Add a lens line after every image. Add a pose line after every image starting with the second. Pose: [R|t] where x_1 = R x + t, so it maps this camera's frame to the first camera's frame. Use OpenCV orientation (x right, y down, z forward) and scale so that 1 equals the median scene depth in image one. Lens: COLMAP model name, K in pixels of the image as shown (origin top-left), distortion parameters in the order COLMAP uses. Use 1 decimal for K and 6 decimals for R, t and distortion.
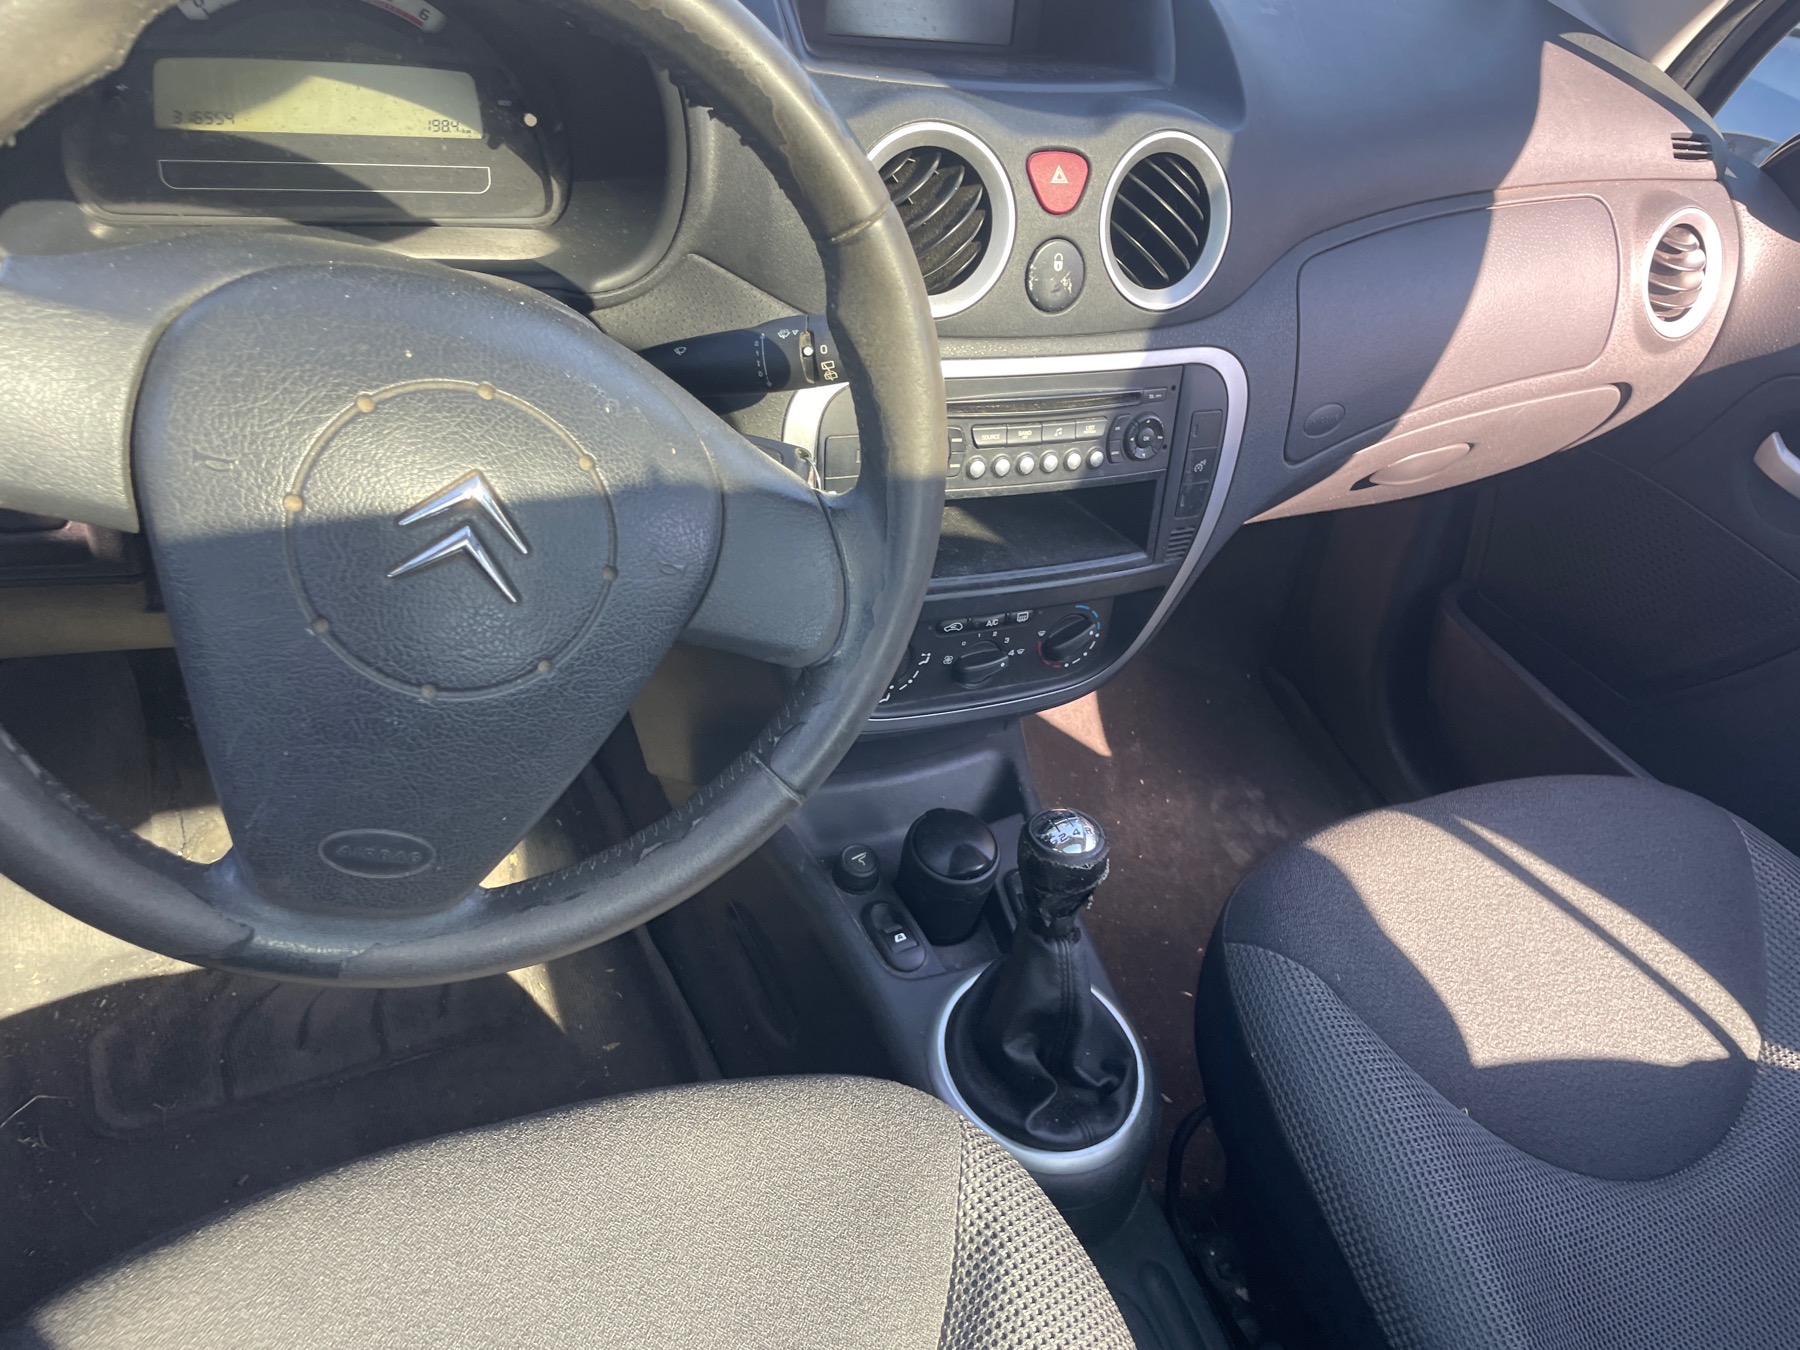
lens RADIAL K [[1386.9, 0, 901.1], [0, 1386.9, 638.4], [0, 0, 1]] dist [0.119495, -0.142167]
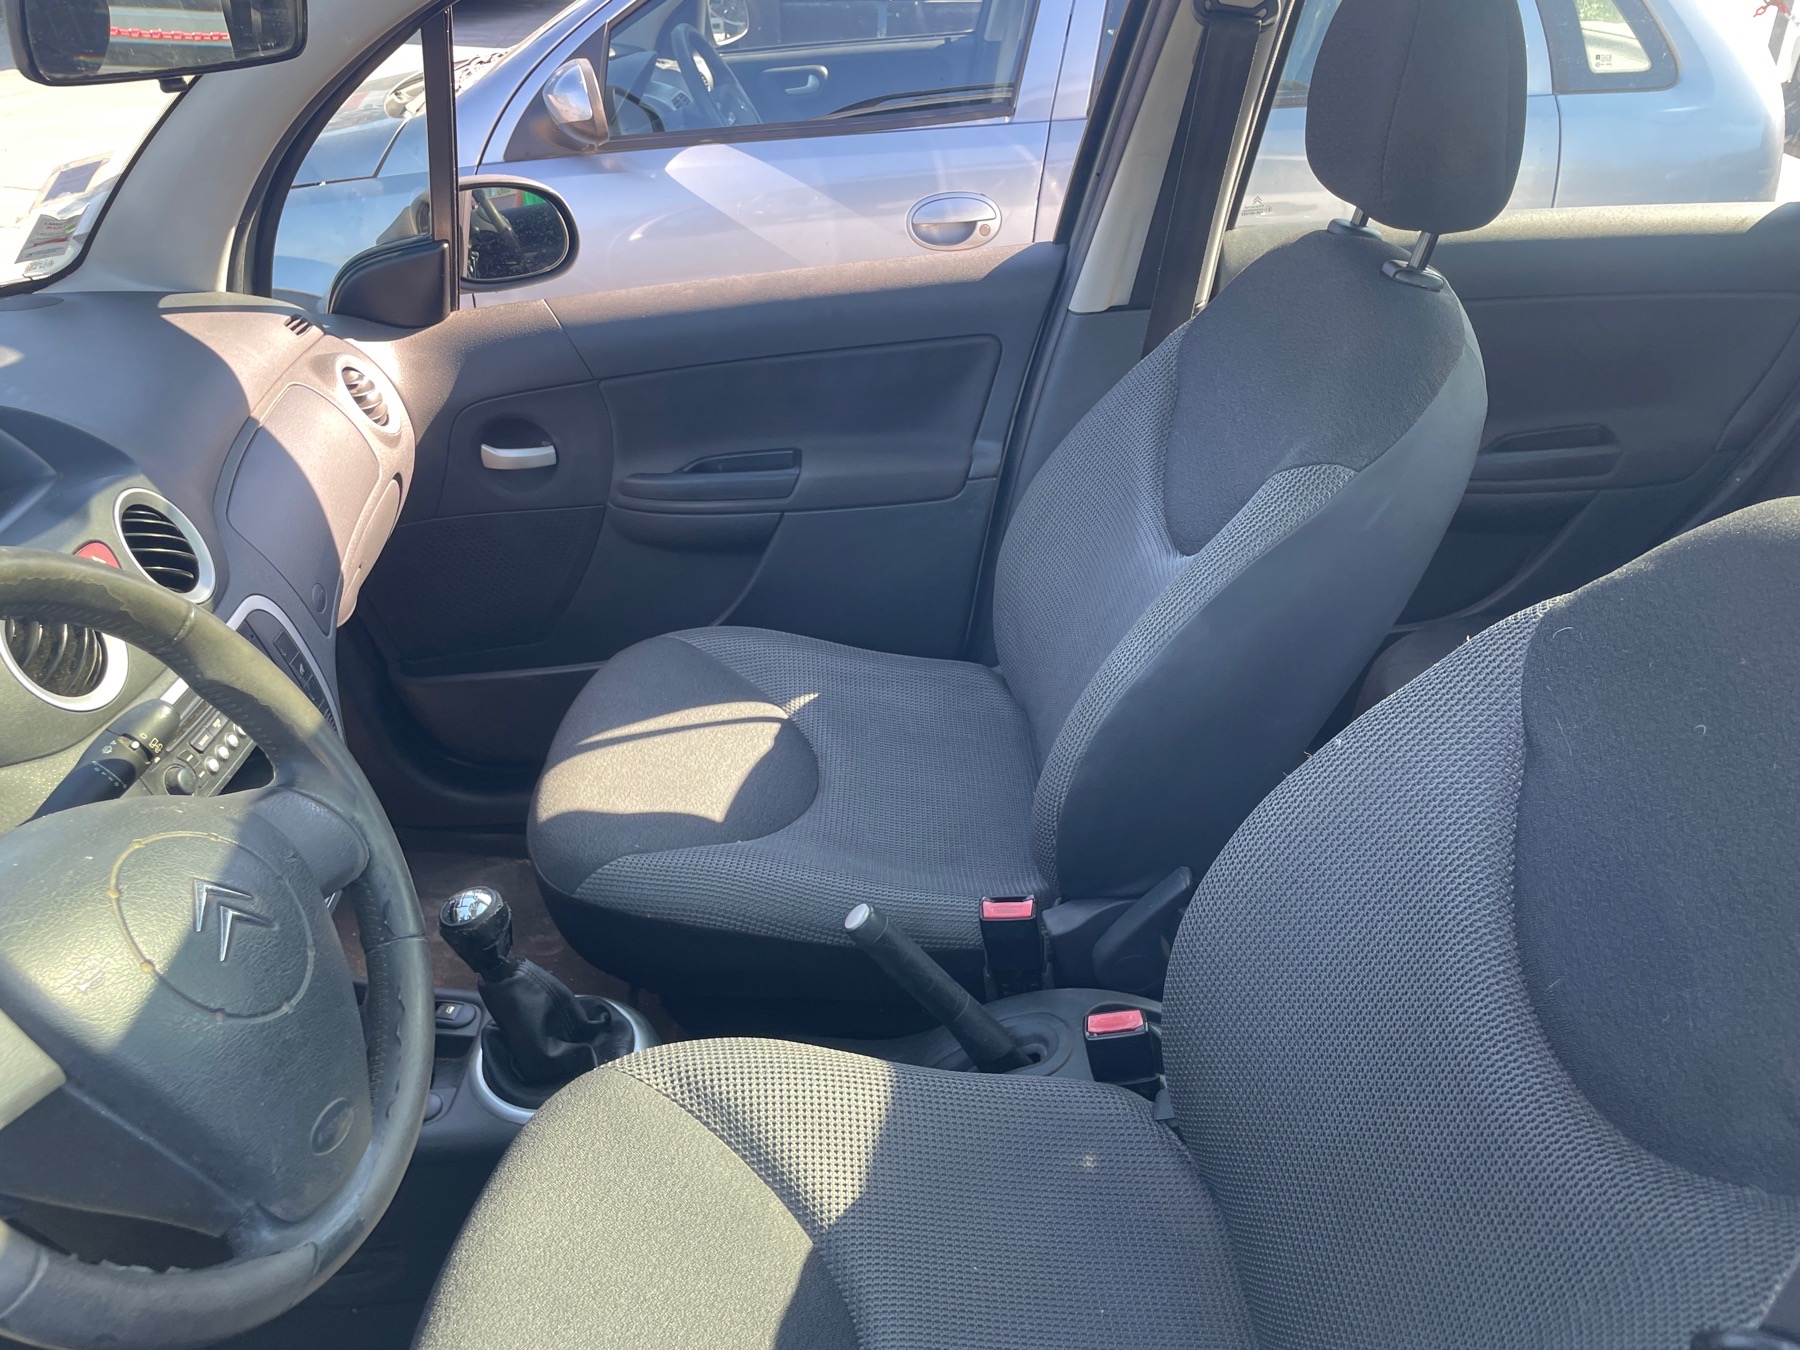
lens RADIAL K [[1386.9, 0, 901.1], [0, 1386.9, 638.4], [0, 0, 1]] dist [0.119495, -0.142167]
pose [[0.395190, -0.618630, 0.679060, -0.433151], [0.679256, 0.694459, 0.237354, -0.072316], [-0.618414, 0.367456, 0.694651, -0.278534]]
